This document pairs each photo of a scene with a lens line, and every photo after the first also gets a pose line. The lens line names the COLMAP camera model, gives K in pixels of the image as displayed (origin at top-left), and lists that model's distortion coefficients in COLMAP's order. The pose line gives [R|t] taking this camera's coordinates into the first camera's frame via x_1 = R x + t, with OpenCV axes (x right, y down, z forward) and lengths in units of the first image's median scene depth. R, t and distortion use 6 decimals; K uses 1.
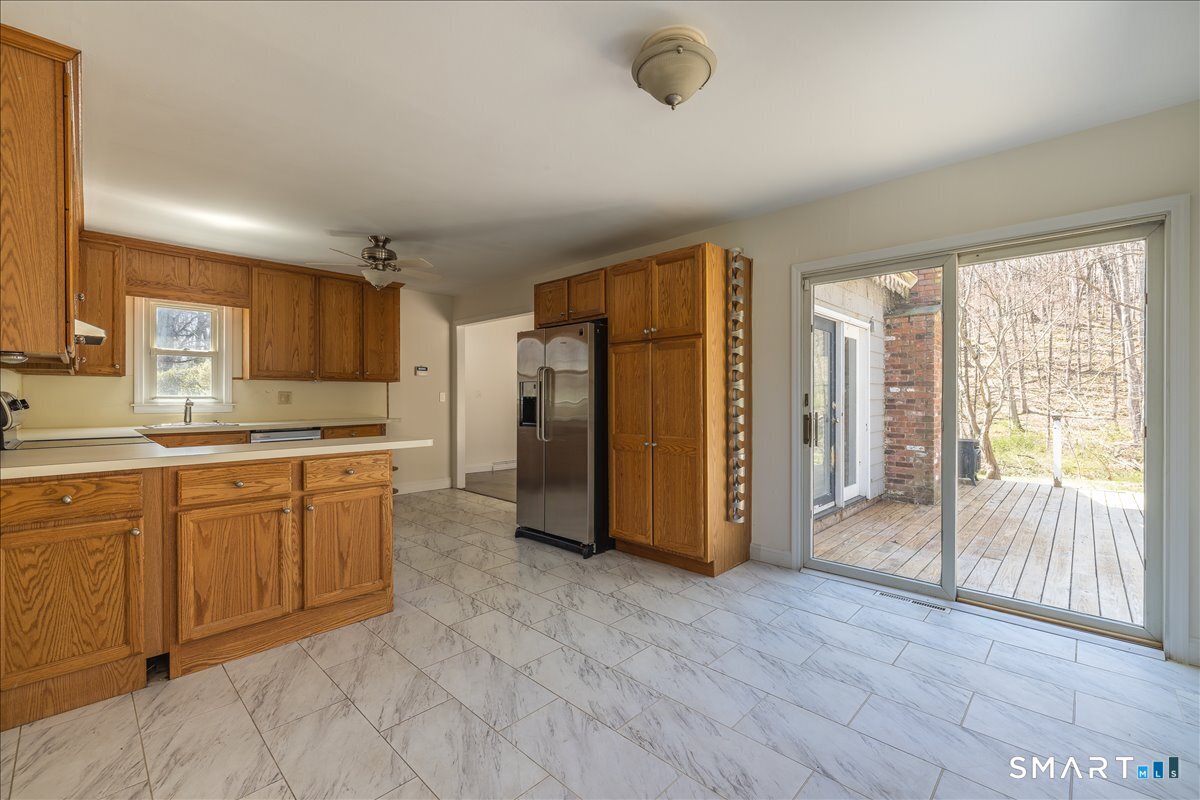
lens RADIAL K [[498.6, 0, 601.6], [0, 498.6, 397.6], [0, 0, 1]] dist [-0.000111, 0.000409]
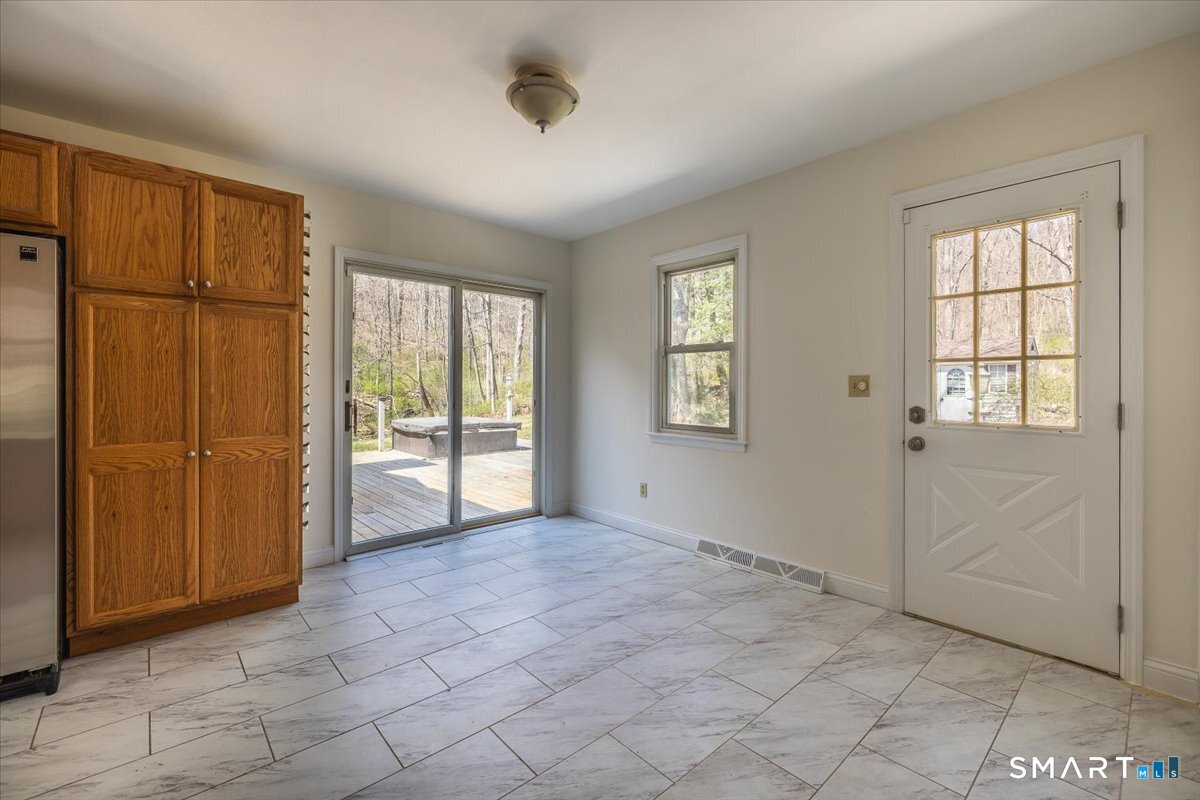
lens RADIAL K [[511.8, 0, 583.5], [0, 511.8, 384.0], [0, 0, 1]] dist [0.000445, 0.000056]
pose [[0.095509, 0.002842, 0.995424, -0.562985], [-0.003285, 0.999991, -0.002540, 0.000392], [-0.995423, -0.003028, 0.095518, 0.438397]]
